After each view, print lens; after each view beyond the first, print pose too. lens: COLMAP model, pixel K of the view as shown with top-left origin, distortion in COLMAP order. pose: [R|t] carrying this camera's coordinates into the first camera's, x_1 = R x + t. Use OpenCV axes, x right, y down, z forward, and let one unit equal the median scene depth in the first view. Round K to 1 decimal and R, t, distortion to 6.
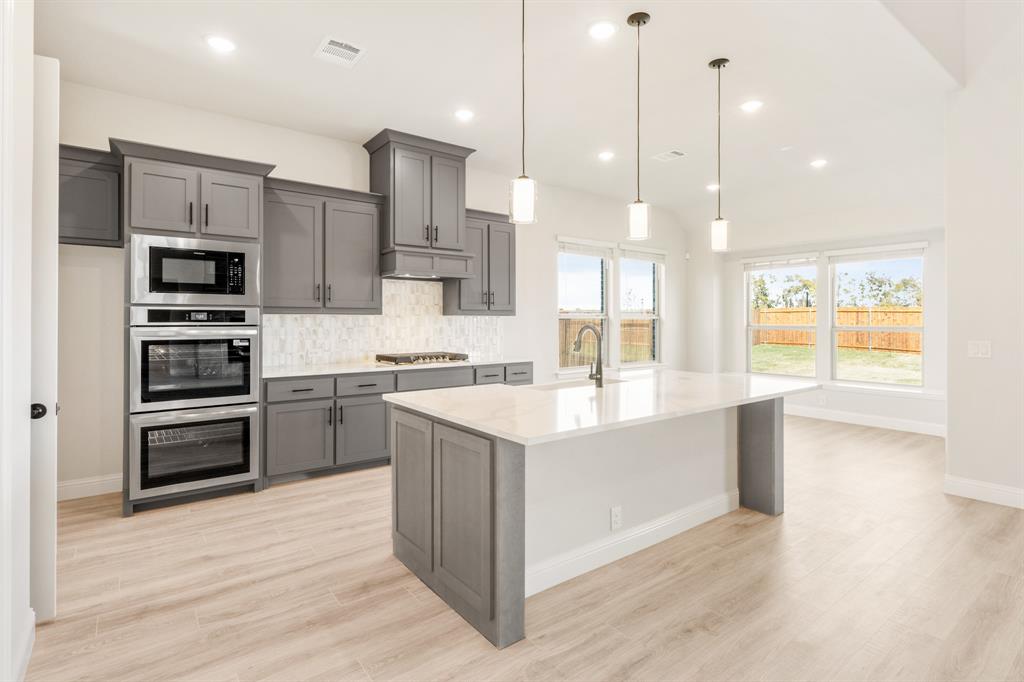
lens RADIAL K [[496.0, 0, 519.3], [0, 496.0, 317.0], [0, 0, 1]] dist [0.012199, -0.002966]
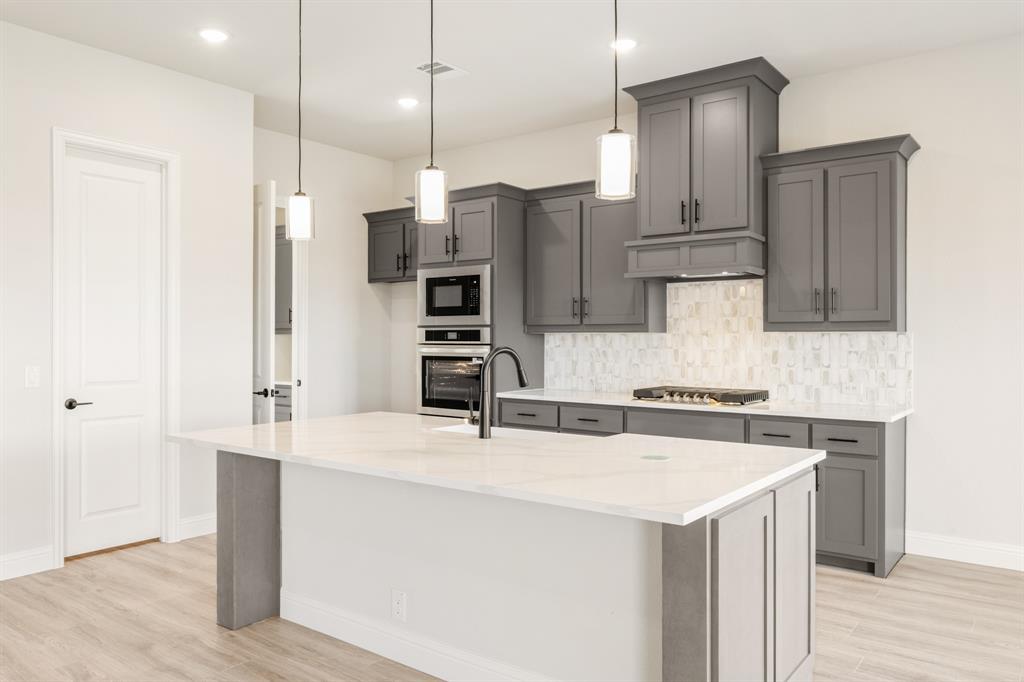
lens RADIAL K [[746.2, 0, 488.9], [0, 746.2, 329.4], [0, 0, 1]] dist [0.000286, 0.004251]
pose [[0.259528, -0.012289, -0.965657, 0.778642], [0.005105, 0.999923, -0.011353, 0.003036], [0.965722, -0.001983, 0.259571, 0.500142]]
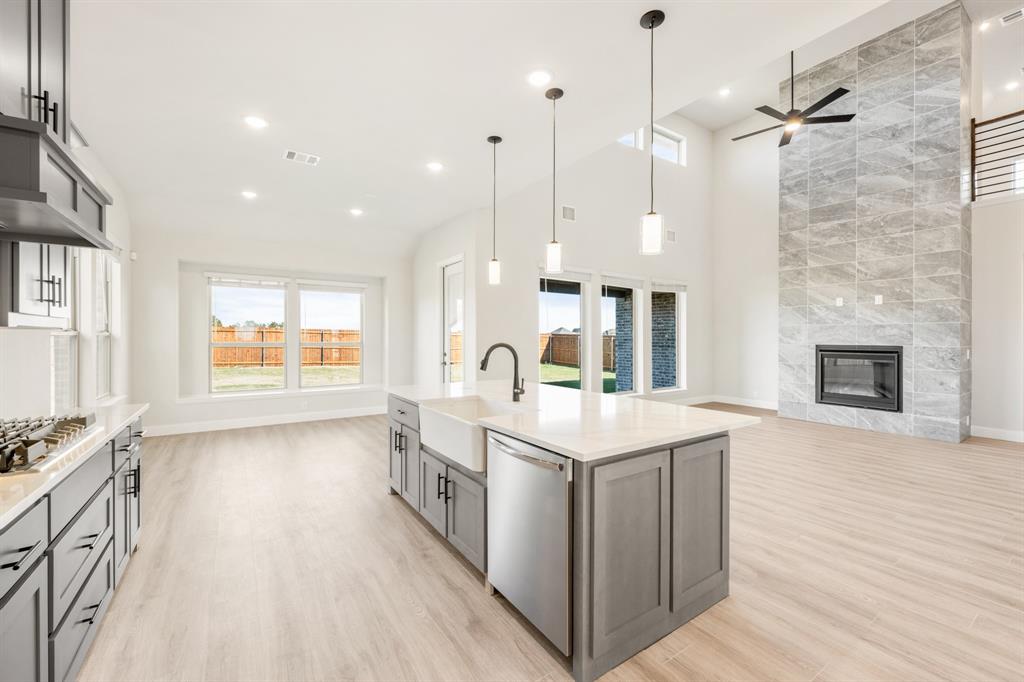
lens RADIAL K [[411.2, 0, 517.2], [0, 411.2, 337.9], [0, 0, 1]] dist [0.002174, 0.002073]
pose [[0.059882, -0.000514, 0.998205, -0.493865], [-0.007282, 0.999973, 0.000952, 0.002853], [-0.998179, -0.007326, 0.059876, 0.644163]]
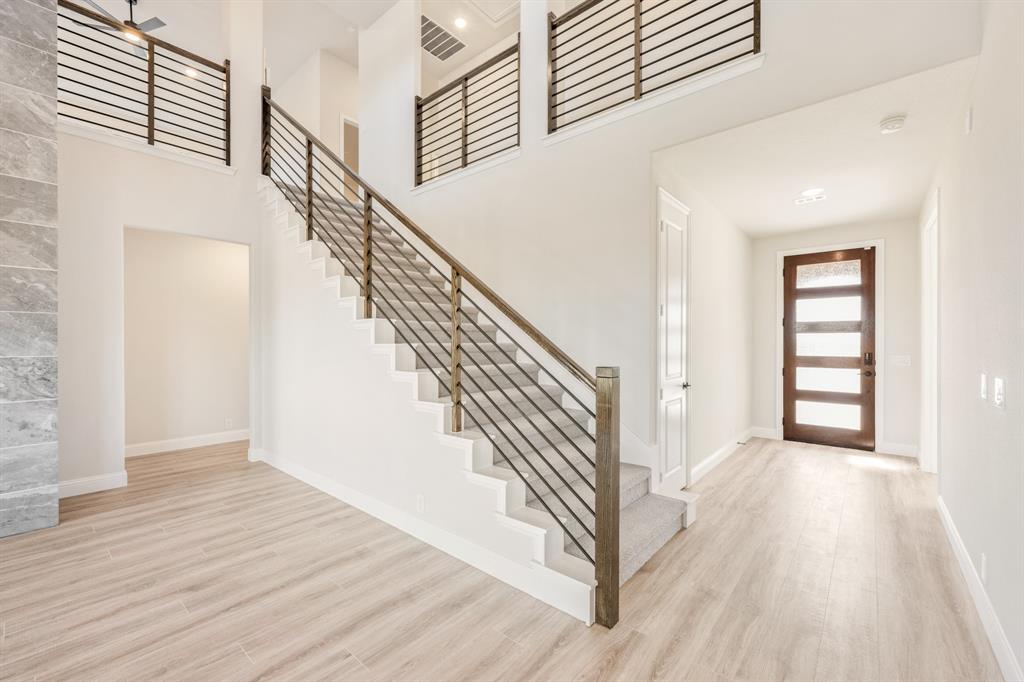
lens RADIAL K [[411.2, 0, 509.8], [0, 411.2, 344.5], [0, 0, 1]] dist [0.002174, 0.002073]
pose [[-0.978598, 0.000055, -0.205783, 0.161655], [0.001360, 0.999980, -0.006203, 0.006254], [0.205778, -0.006350, -0.978578, 0.276018]]
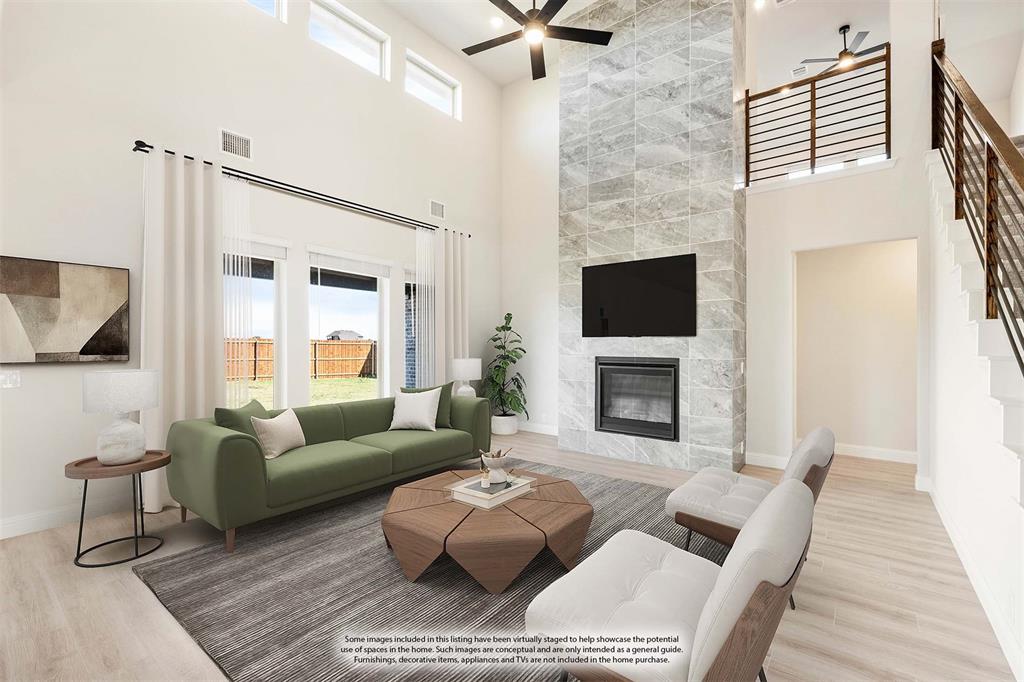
lens RADIAL K [[442.2, 0, 509.7], [0, 442.2, 343.6], [0, 0, 1]] dist [0.005595, -0.000637]
pose [[-0.240979, 0.005645, 0.970514, -0.124359], [-0.012452, 0.999883, -0.008907, -0.000593], [-0.970450, -0.014231, -0.240881, 0.216979]]
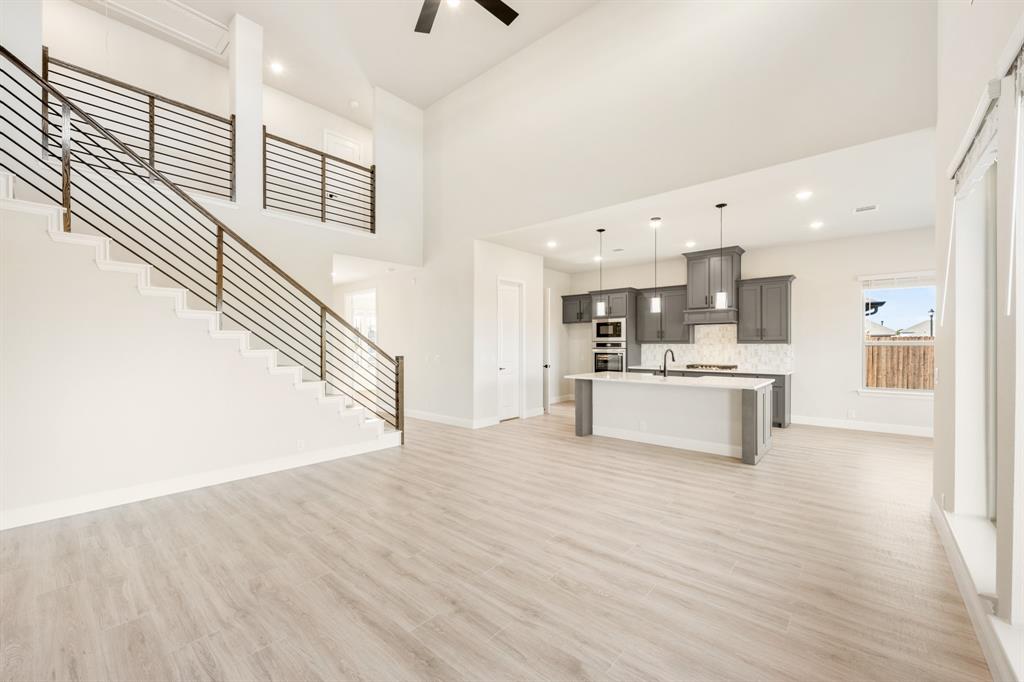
lens RADIAL K [[411.2, 0, 518.3], [0, 411.2, 341.1], [0, 0, 1]] dist [0.002174, 0.002073]
pose [[0.221520, -0.010340, -0.975101, 1.236623], [0.006237, 0.999938, -0.009186, -0.004352], [0.975136, -0.004047, 0.221571, -0.038483]]
